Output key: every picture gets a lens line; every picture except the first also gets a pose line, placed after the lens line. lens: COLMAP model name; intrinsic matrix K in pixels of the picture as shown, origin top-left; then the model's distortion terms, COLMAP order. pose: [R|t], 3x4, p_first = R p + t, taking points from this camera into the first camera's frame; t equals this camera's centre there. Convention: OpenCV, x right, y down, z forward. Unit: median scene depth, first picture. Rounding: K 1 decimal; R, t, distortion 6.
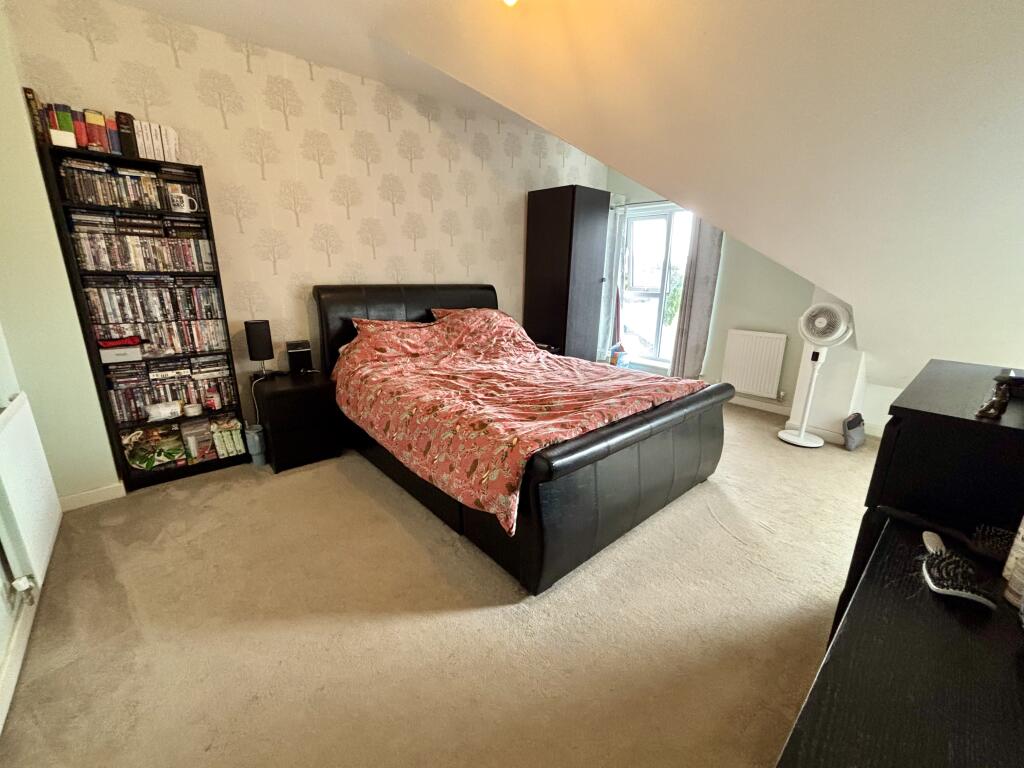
lens RADIAL K [[412.7, 0, 512.0], [0, 412.7, 384.0], [0, 0, 1]] dist [0.001163, 0.000564]
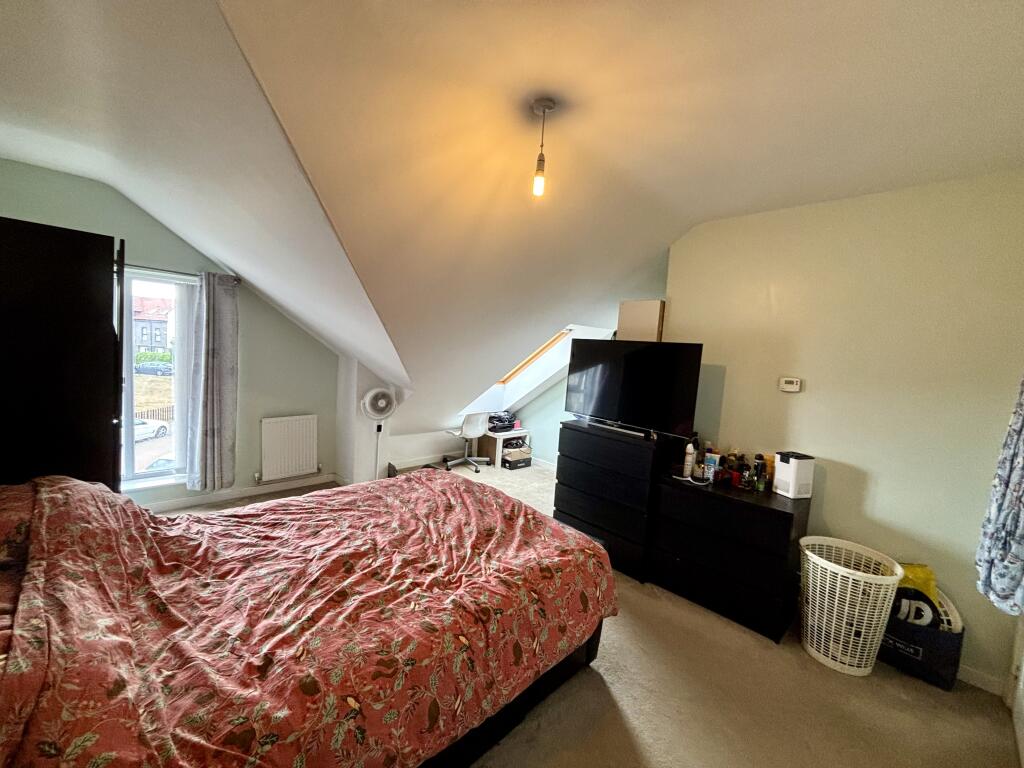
lens RADIAL K [[412.7, 0, 512.0], [0, 412.7, 384.0], [0, 0, 1]] dist [0.001163, 0.000564]
pose [[-0.074070, -0.089957, 0.993188, -0.682186], [0.202731, 0.973769, 0.103317, -0.302174], [-0.976429, 0.209002, -0.053890, 0.753662]]
